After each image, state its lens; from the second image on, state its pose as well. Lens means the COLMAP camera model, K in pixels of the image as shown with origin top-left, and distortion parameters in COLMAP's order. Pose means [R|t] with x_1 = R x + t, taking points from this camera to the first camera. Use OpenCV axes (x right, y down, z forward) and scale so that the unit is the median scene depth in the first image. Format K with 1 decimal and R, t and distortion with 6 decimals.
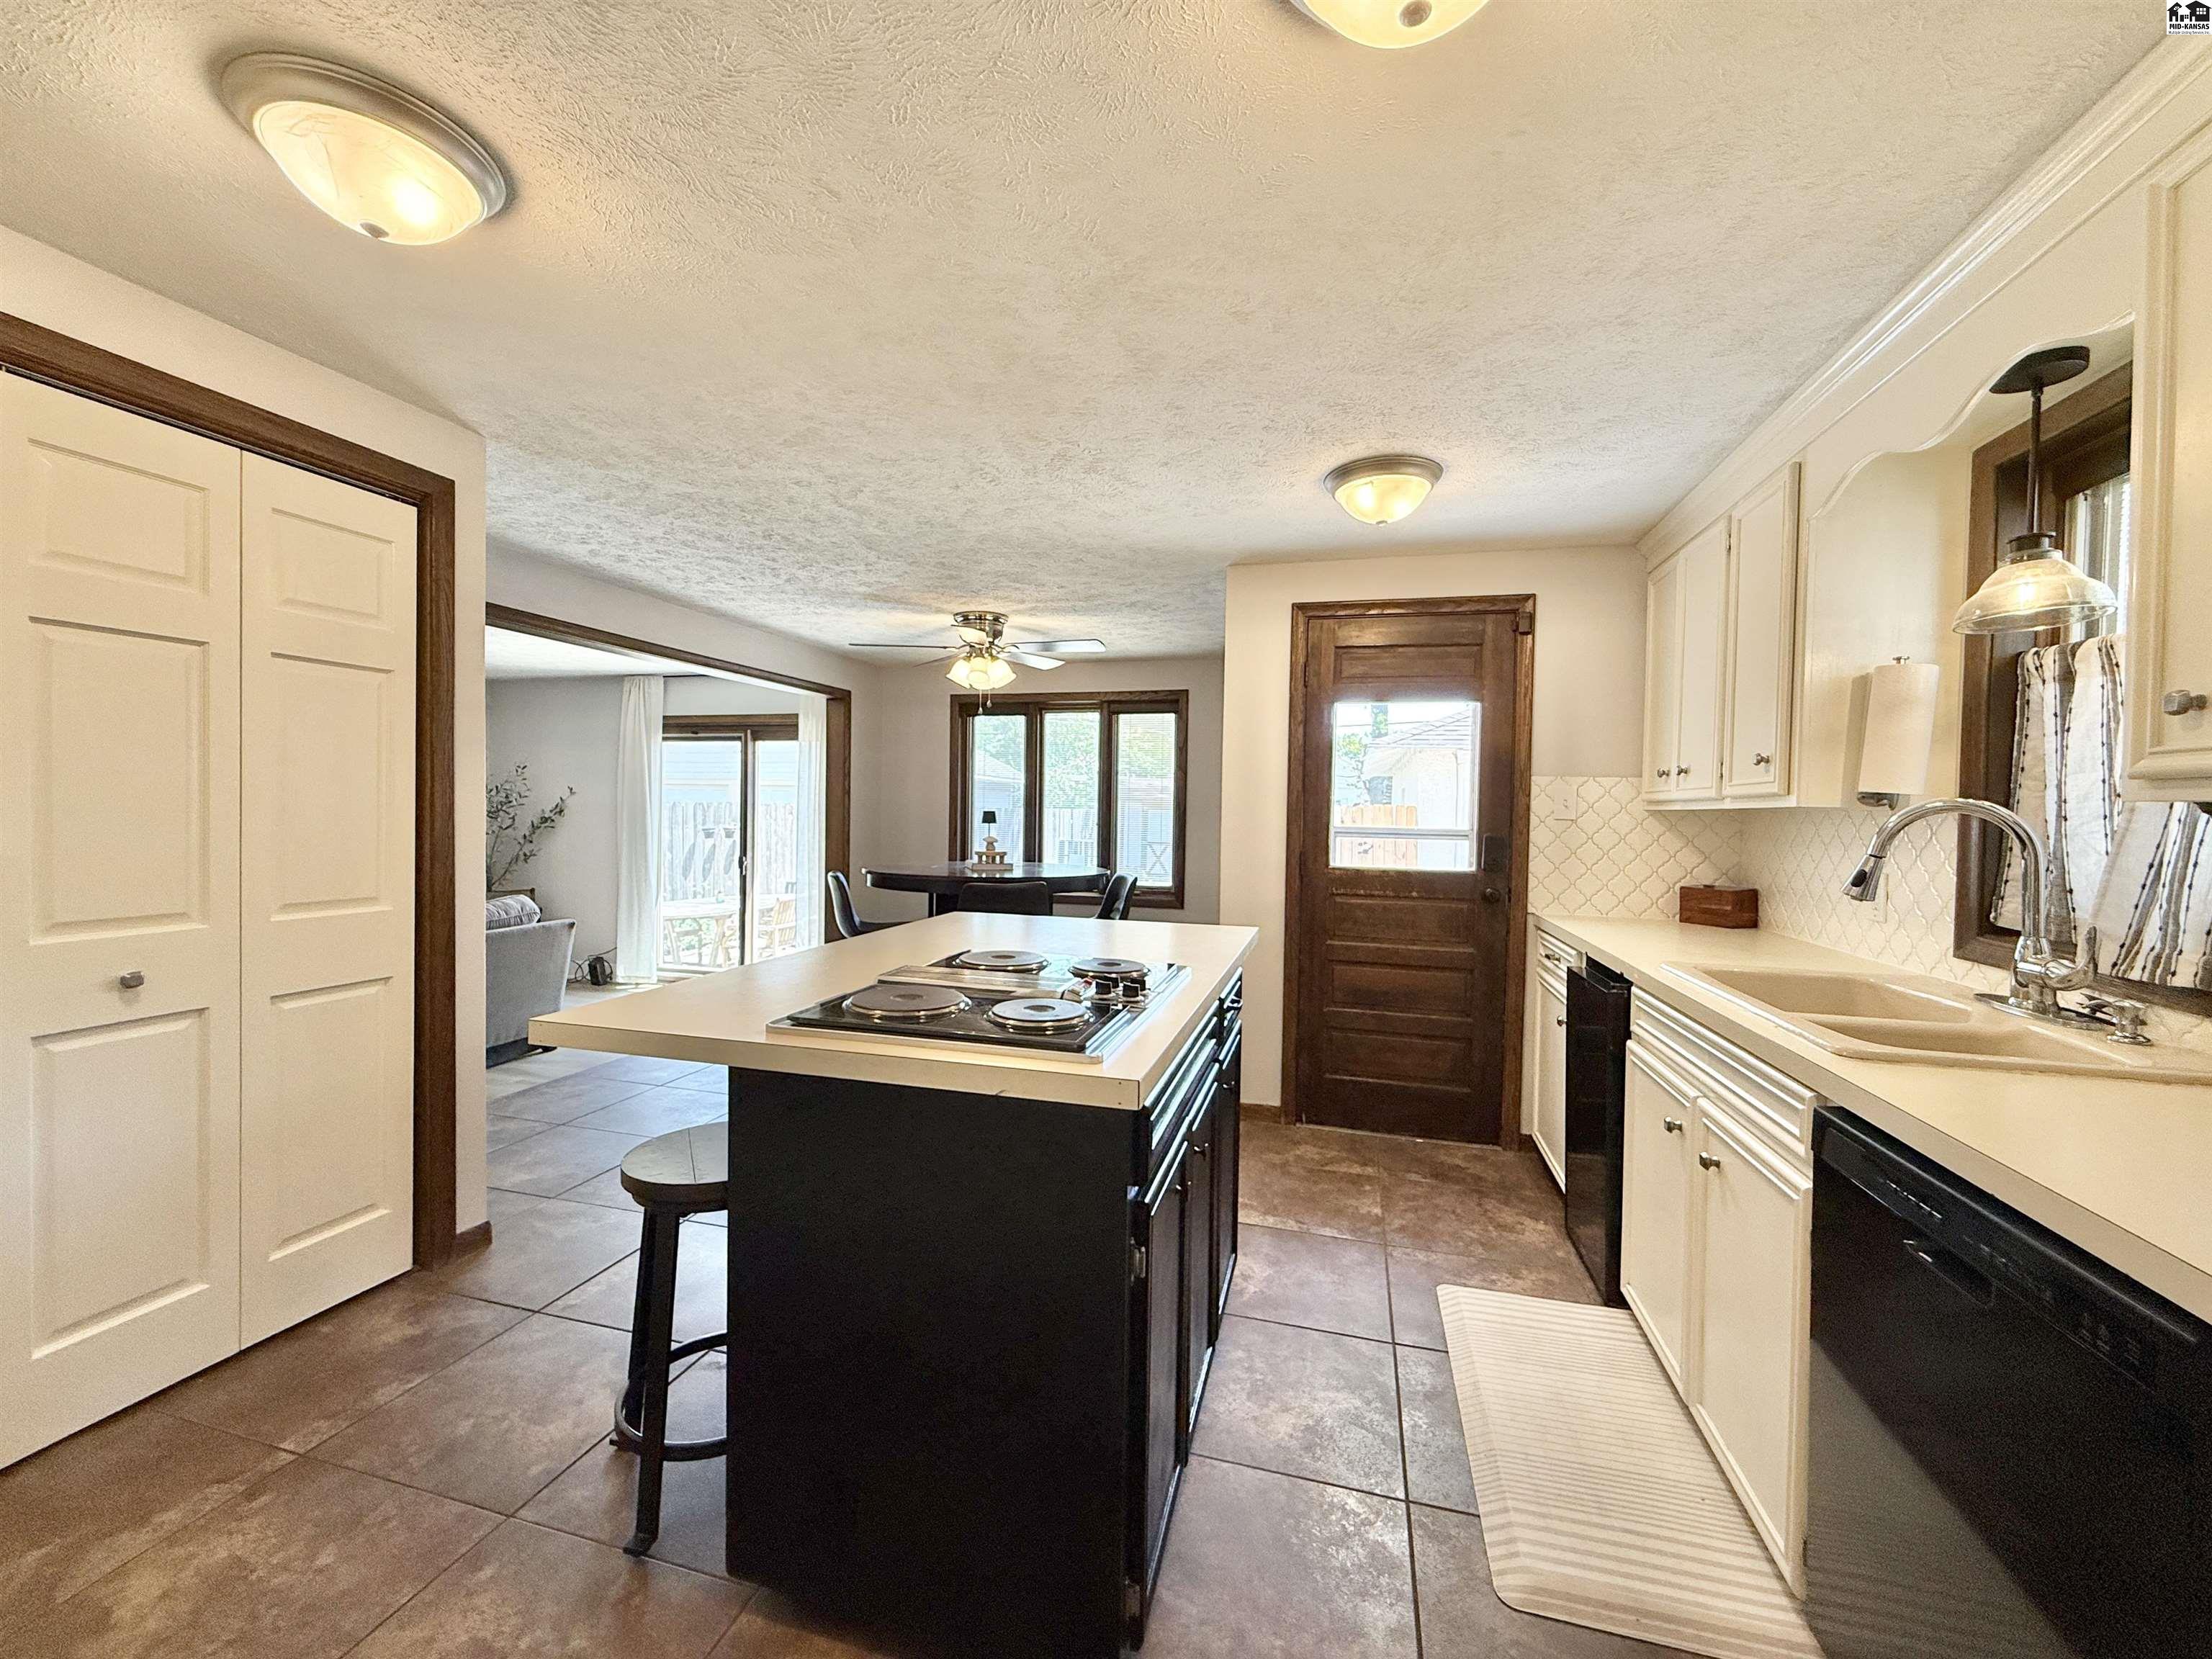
lens RADIAL K [[878.6, 0, 1102.6], [0, 878.6, 827.2], [0, 0, 1]] dist [0.000772, -0.000727]
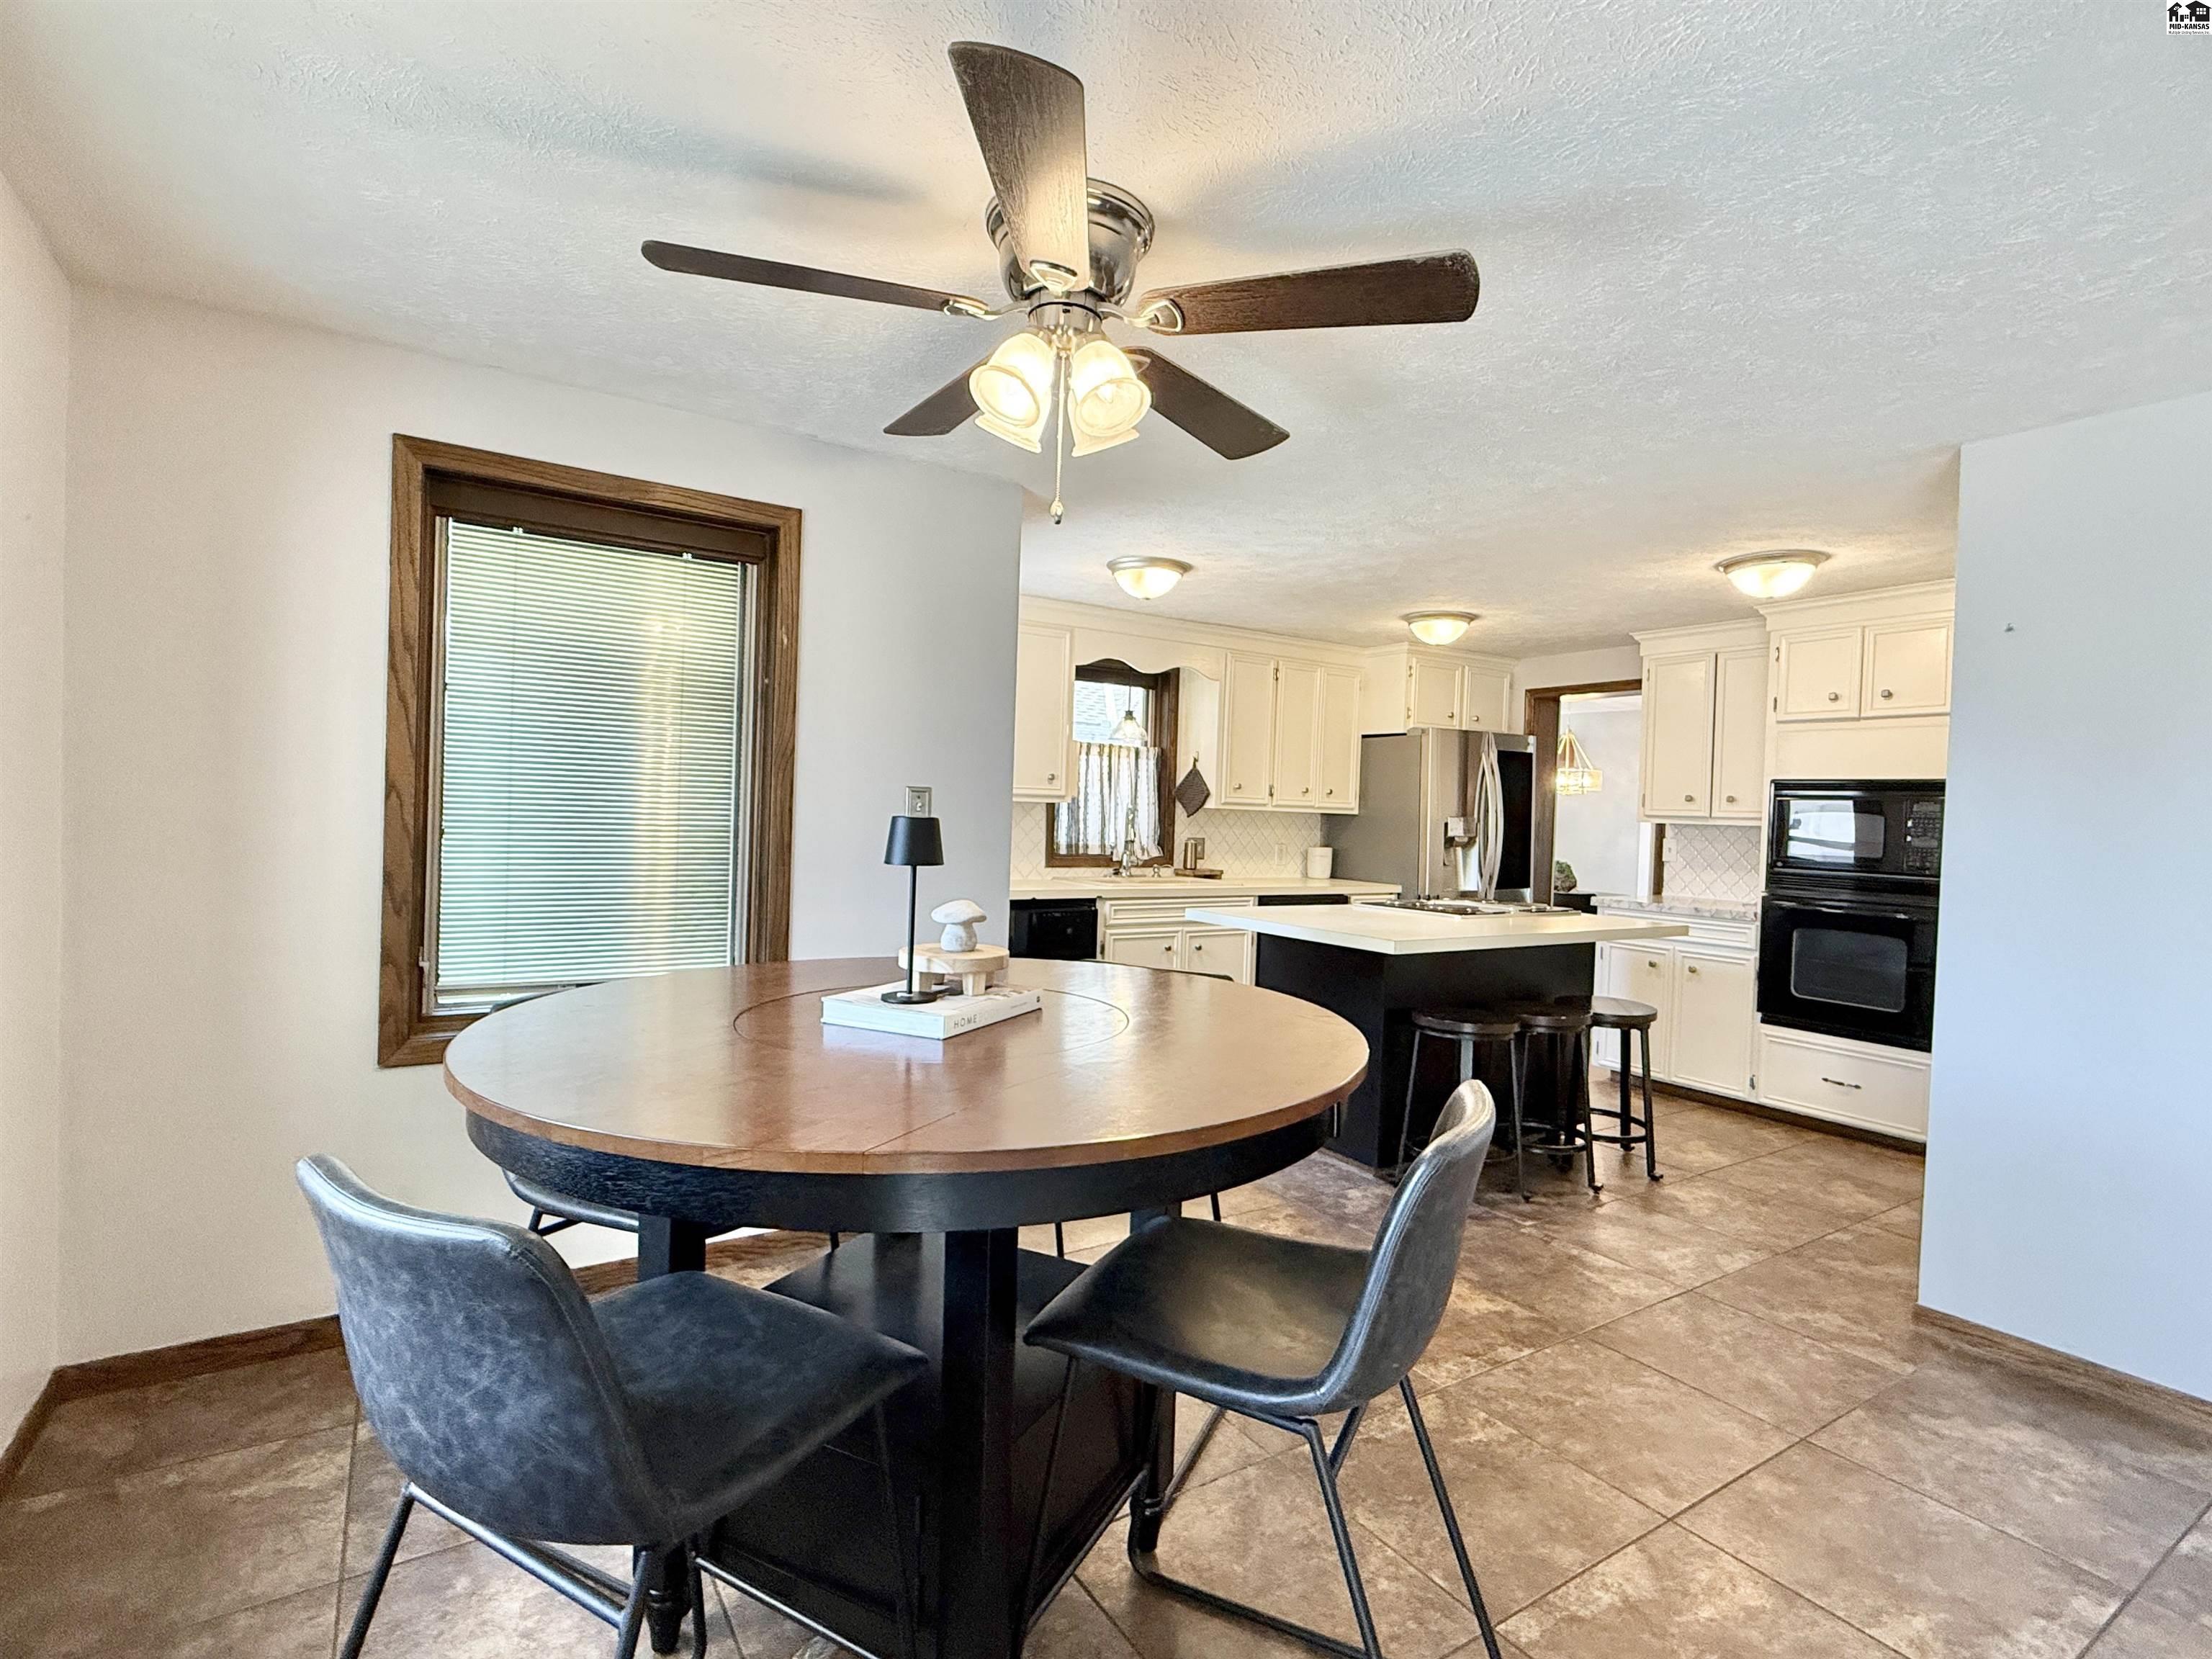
lens RADIAL K [[1064.7, 0, 1104.2], [0, 1064.7, 830.5], [0, 0, 1]] dist [0.004310, -0.000924]
pose [[-0.748995, -0.053395, 0.660420, -0.706596], [-0.032658, 0.998511, 0.043692, -0.054742], [-0.661770, 0.011158, -0.749624, 2.173189]]
